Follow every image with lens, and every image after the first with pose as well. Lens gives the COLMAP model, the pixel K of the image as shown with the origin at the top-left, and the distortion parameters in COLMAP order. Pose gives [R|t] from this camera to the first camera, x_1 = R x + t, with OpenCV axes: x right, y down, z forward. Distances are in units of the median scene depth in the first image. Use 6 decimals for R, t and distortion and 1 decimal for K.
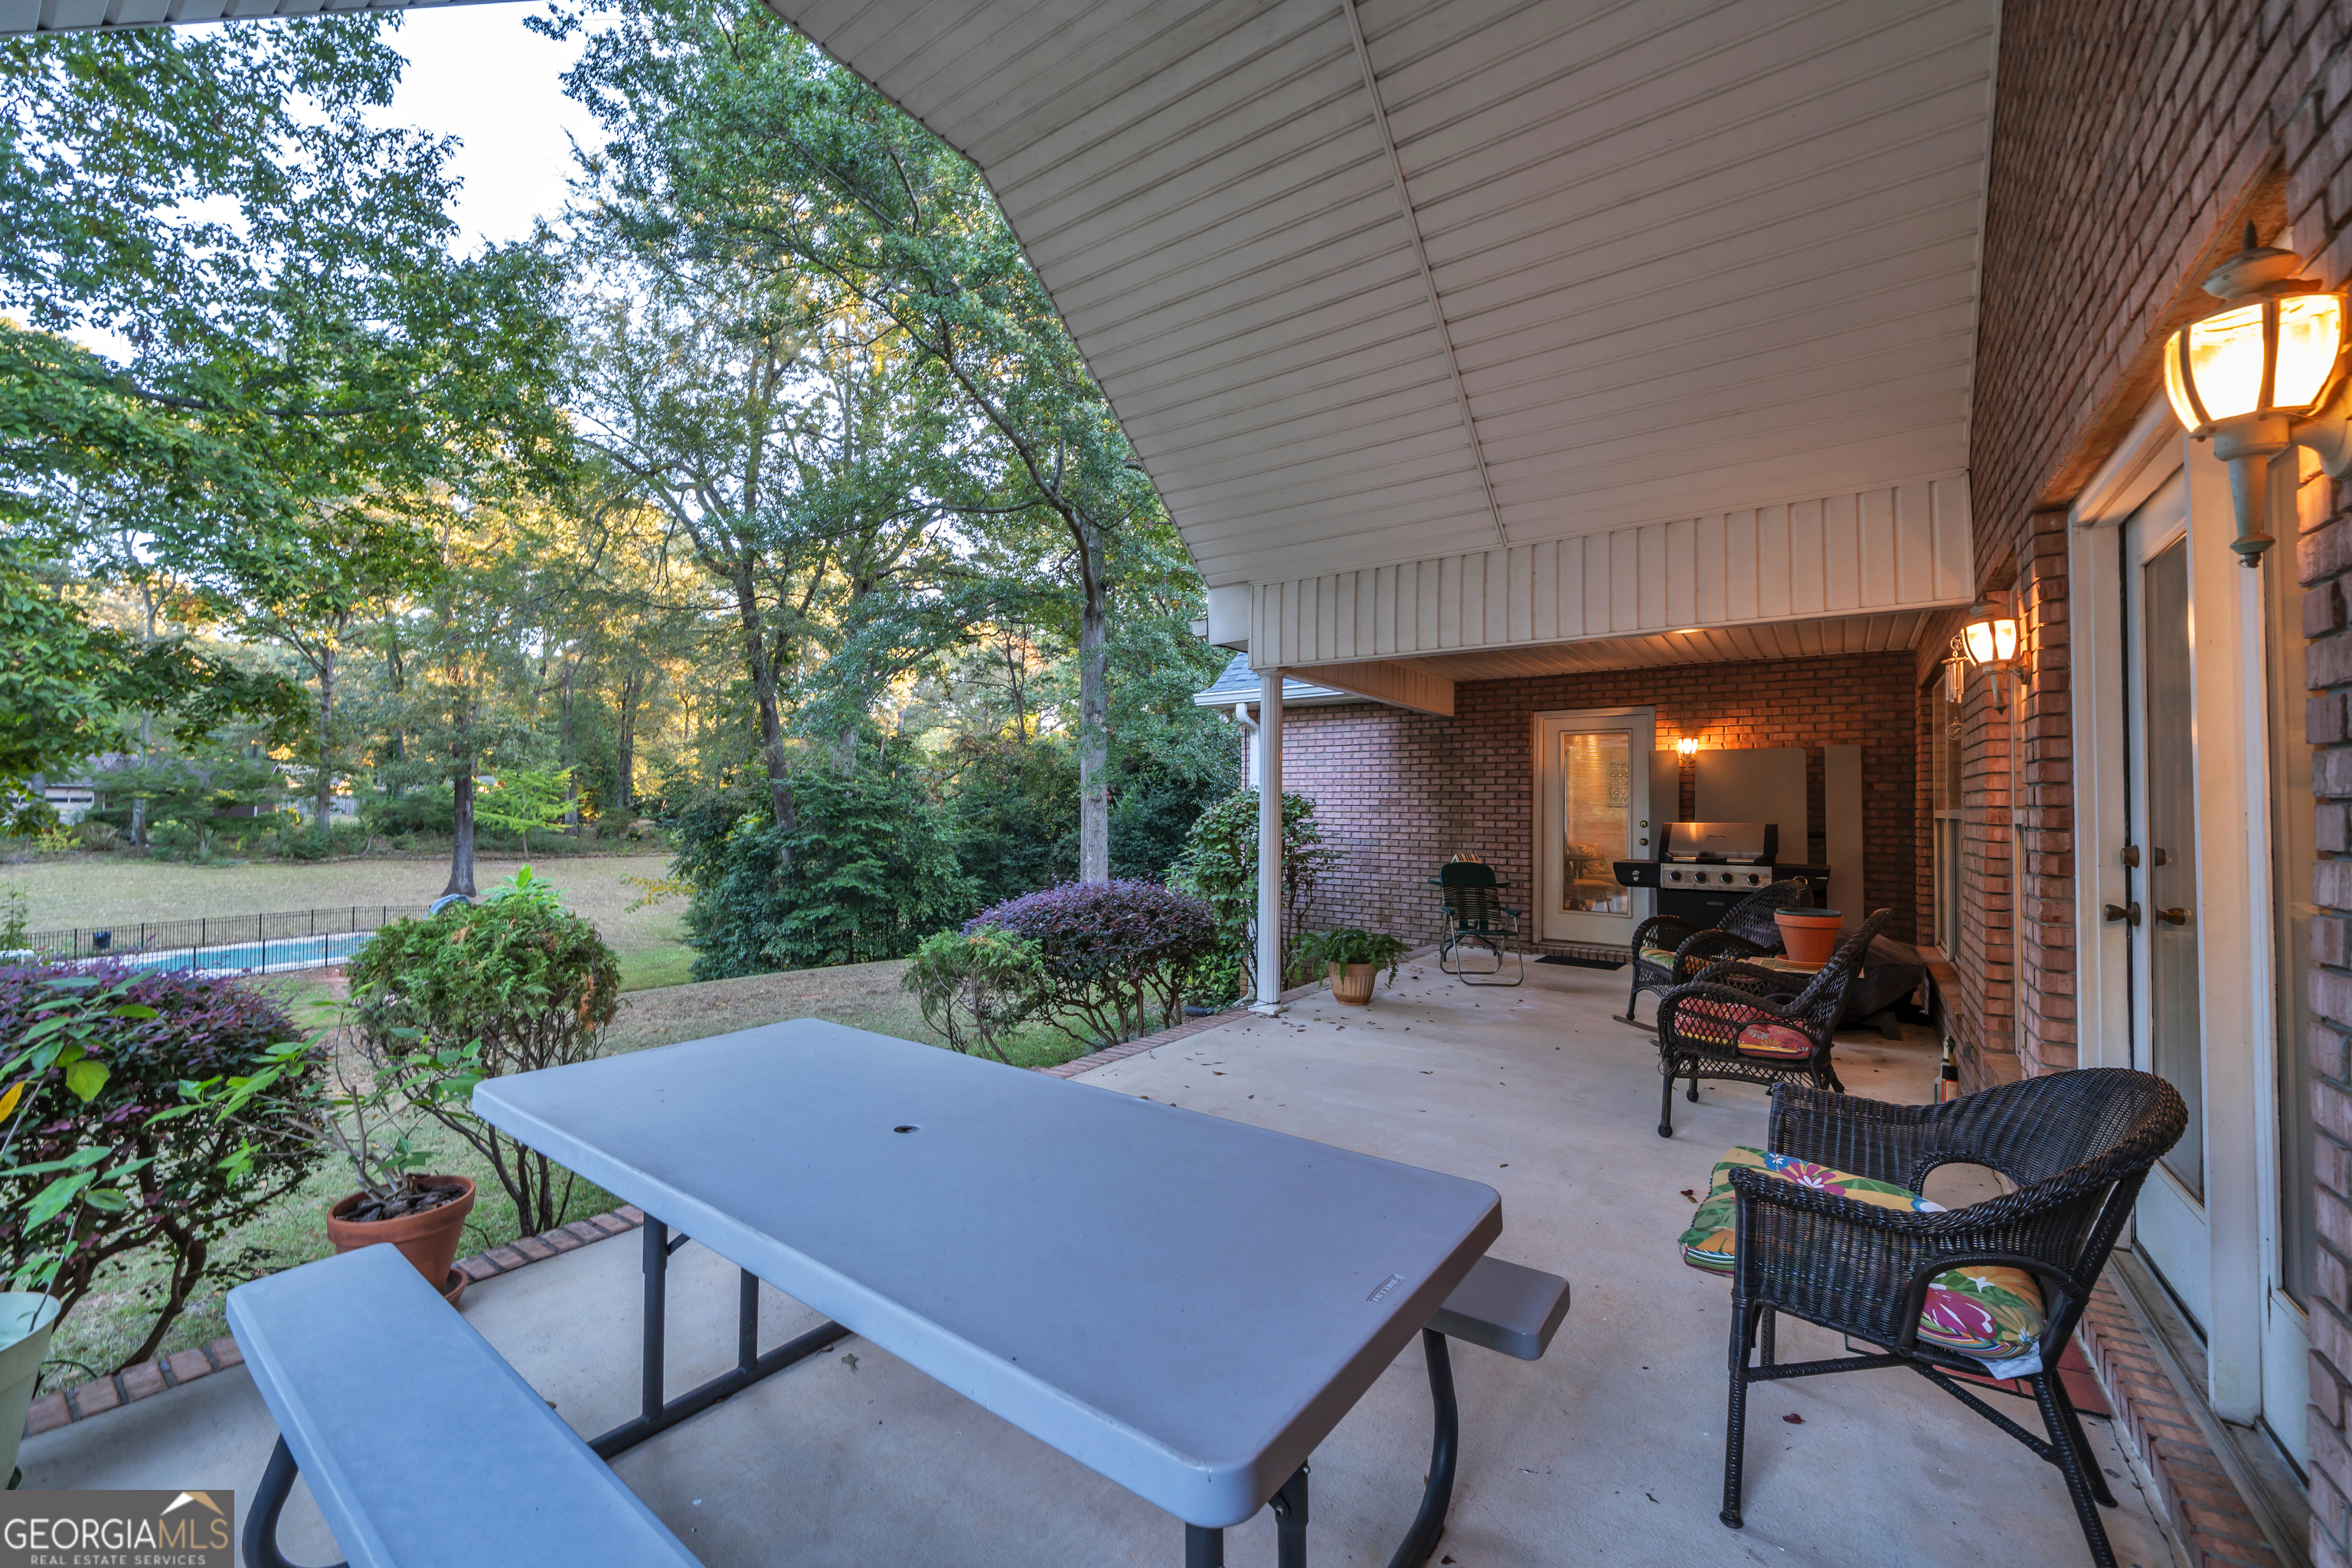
lens RADIAL K [[920.1, 0, 1176.0], [0, 920.1, 784.0], [0, 0, 1]] dist [0.000049, 0.000001]
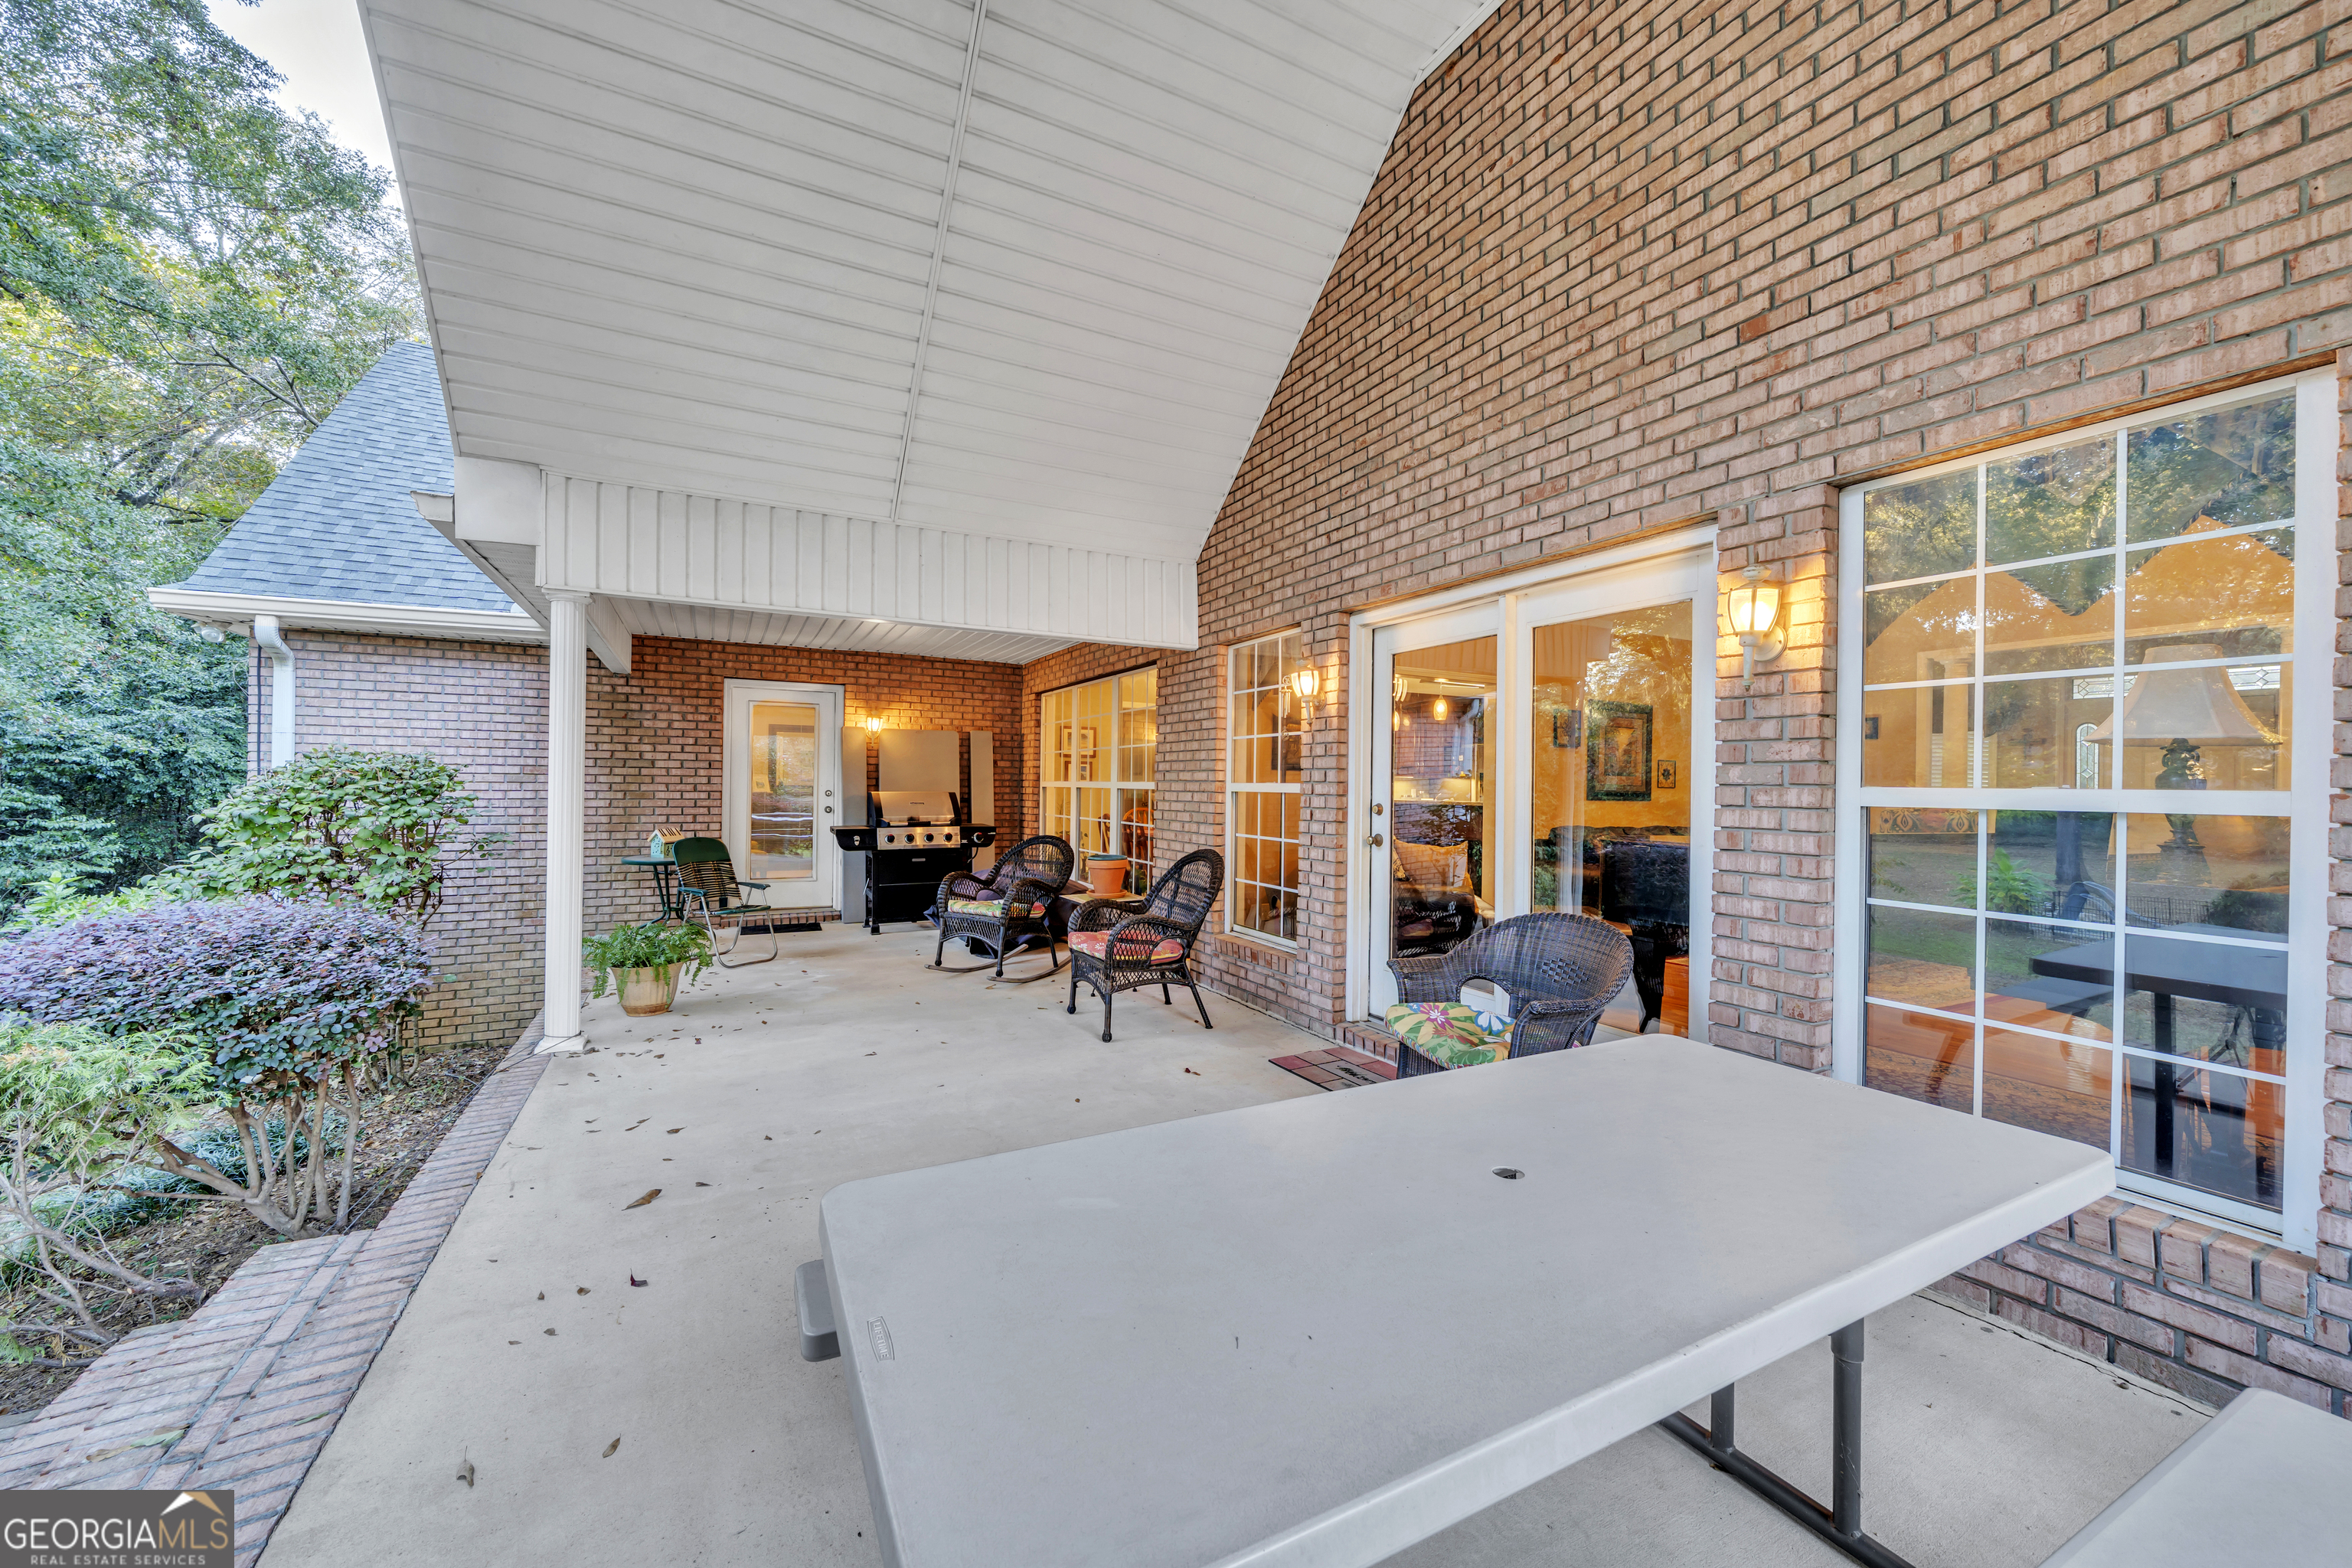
lens RADIAL K [[874.9, 0, 1163.1], [0, 874.9, 783.9], [0, 0, 1]] dist [-0.000396, -0.000045]
pose [[0.458158, -0.003034, 0.888866, -0.320087], [-0.029041, 0.999409, 0.018381, 0.003272], [-0.888396, -0.034235, 0.457799, 0.253044]]
